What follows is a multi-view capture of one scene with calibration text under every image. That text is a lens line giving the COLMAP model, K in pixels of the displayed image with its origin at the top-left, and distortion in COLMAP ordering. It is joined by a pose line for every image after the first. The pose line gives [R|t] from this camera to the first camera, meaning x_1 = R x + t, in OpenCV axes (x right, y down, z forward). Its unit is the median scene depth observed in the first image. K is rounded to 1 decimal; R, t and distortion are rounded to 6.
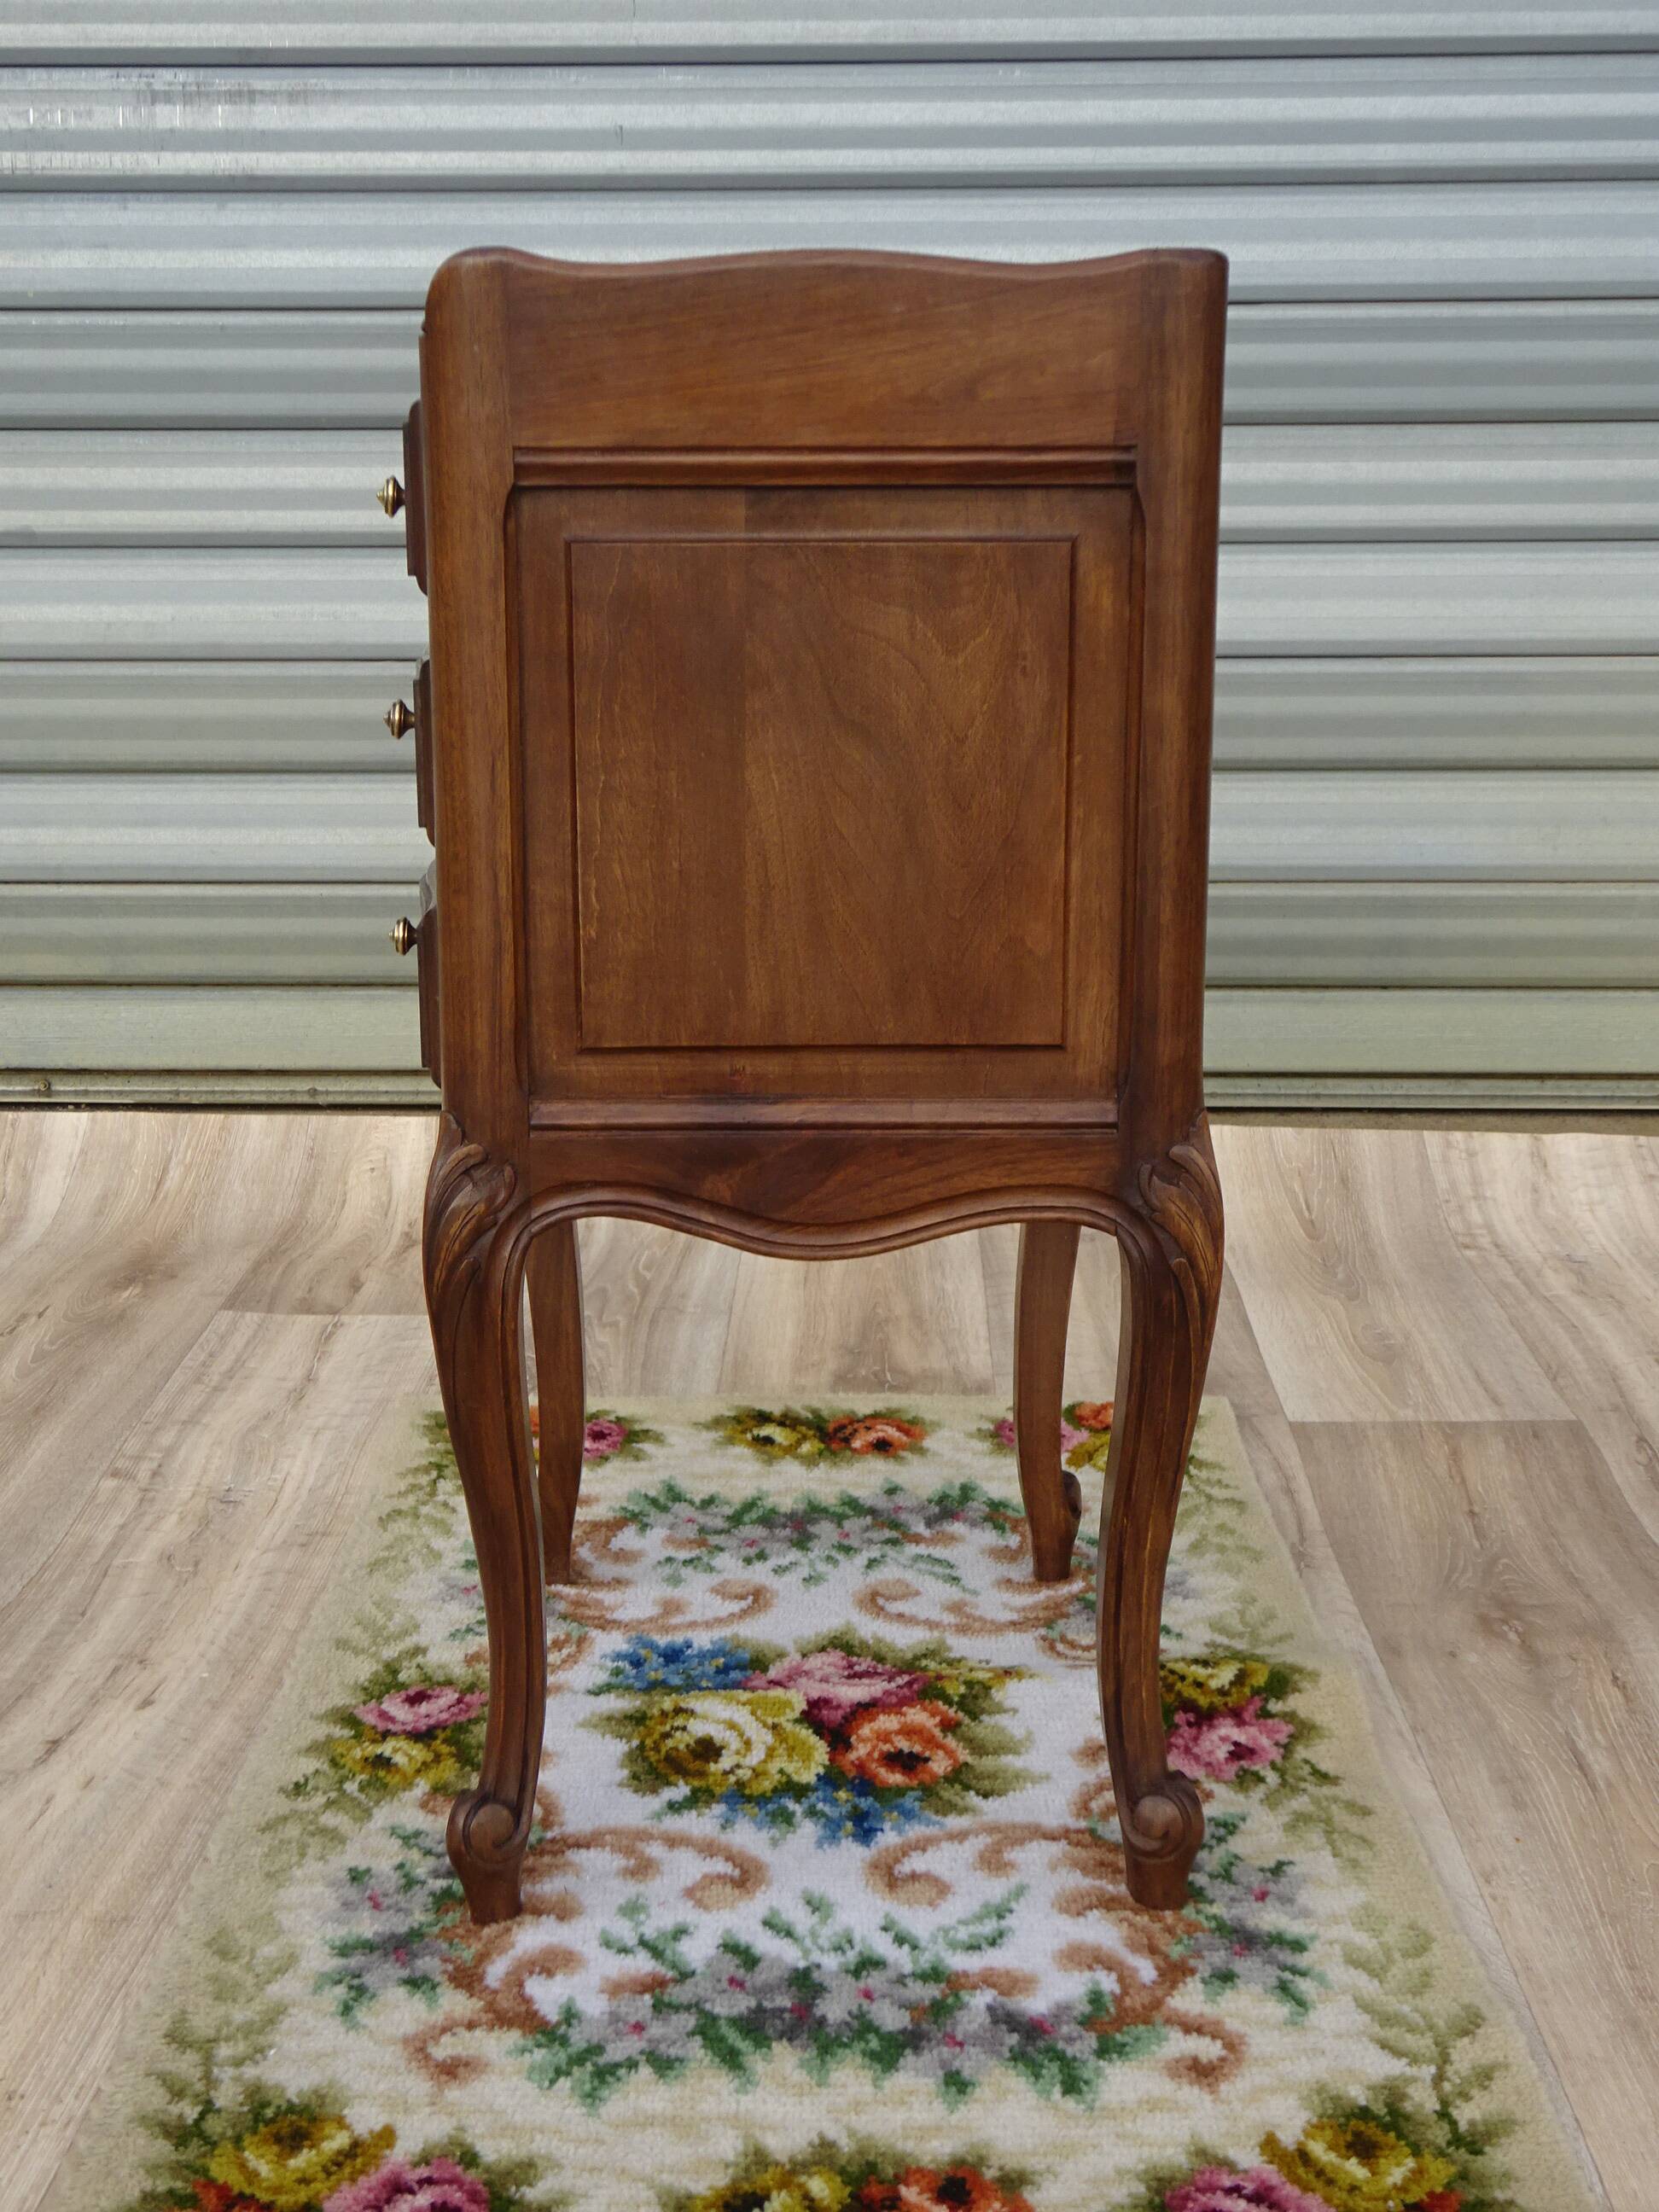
lens RADIAL K [[2648.0, 0, 827.6], [0, 2648.0, 1093.7], [0, 0, 1]] dist [0.003743, 0.065118]
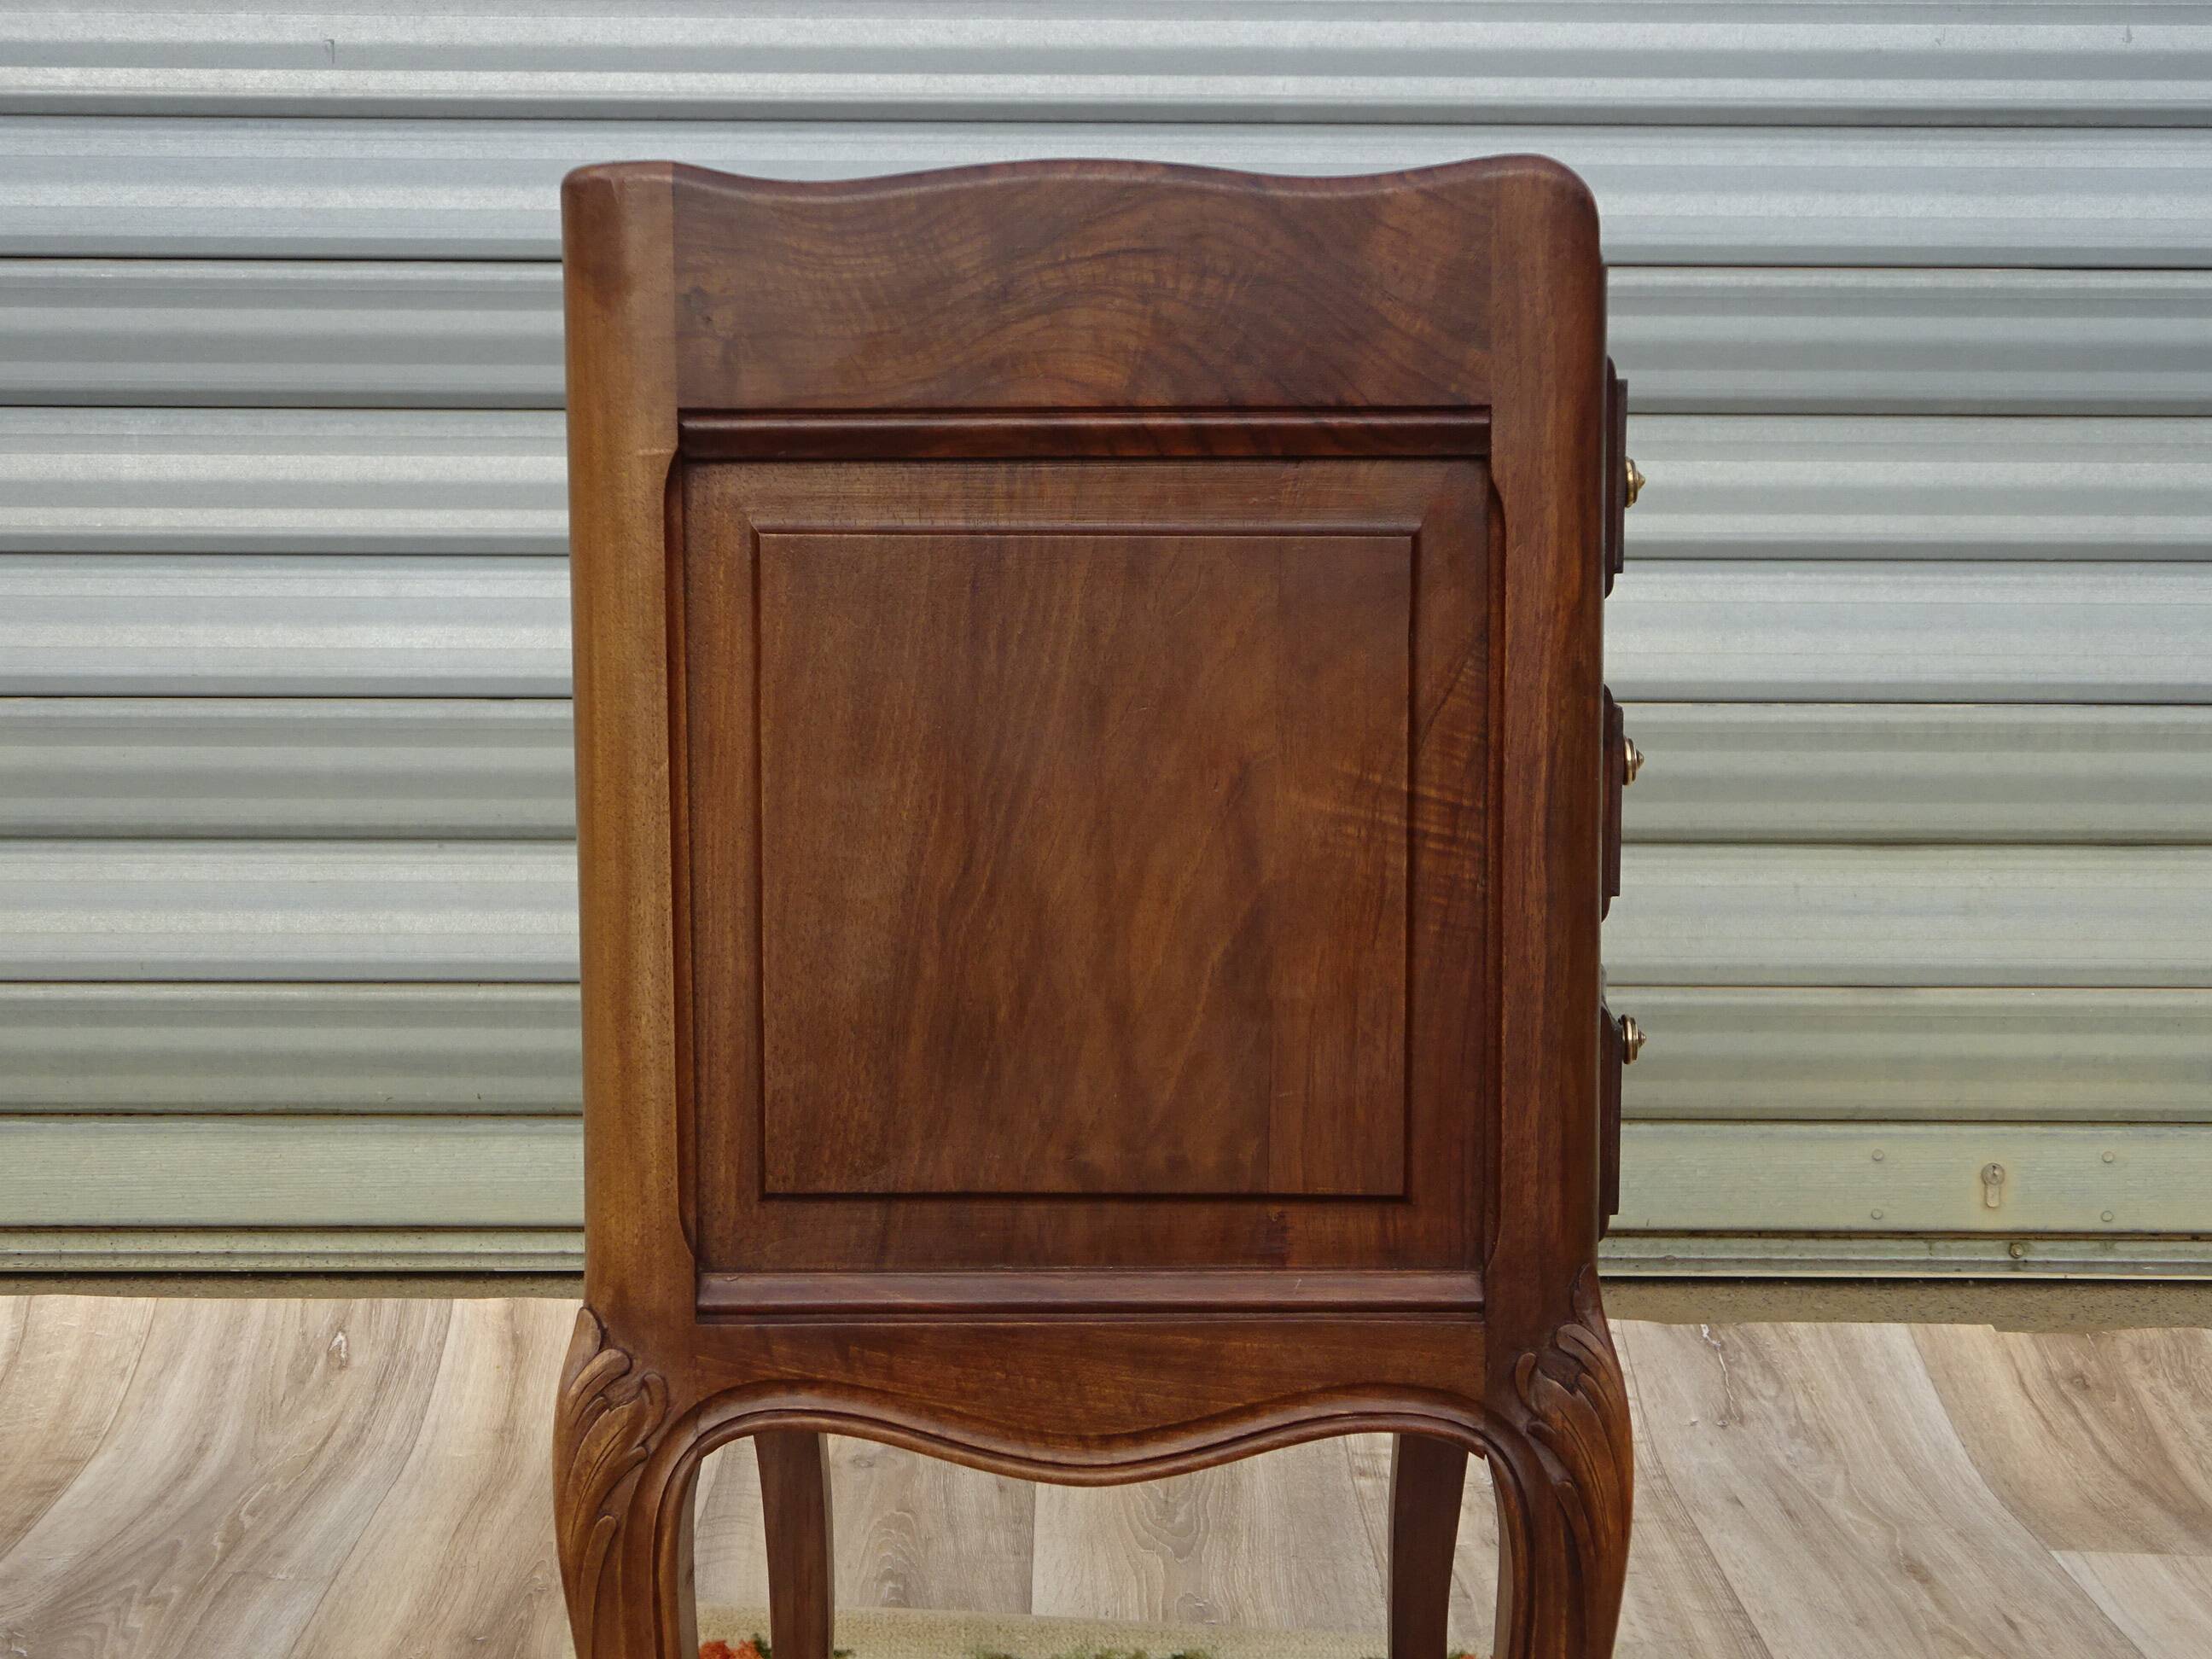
lens RADIAL K [[3029.5, 0, 1123.8], [0, 3029.5, 829.8], [0, 0, 1]] dist [0.002518, 0.087934]
pose [[0.999059, 0.004799, 0.043098, 0.203497], [0.000241, 0.993227, -0.116186, -0.036645], [-0.043364, 0.116087, 0.992292, 0.184332]]
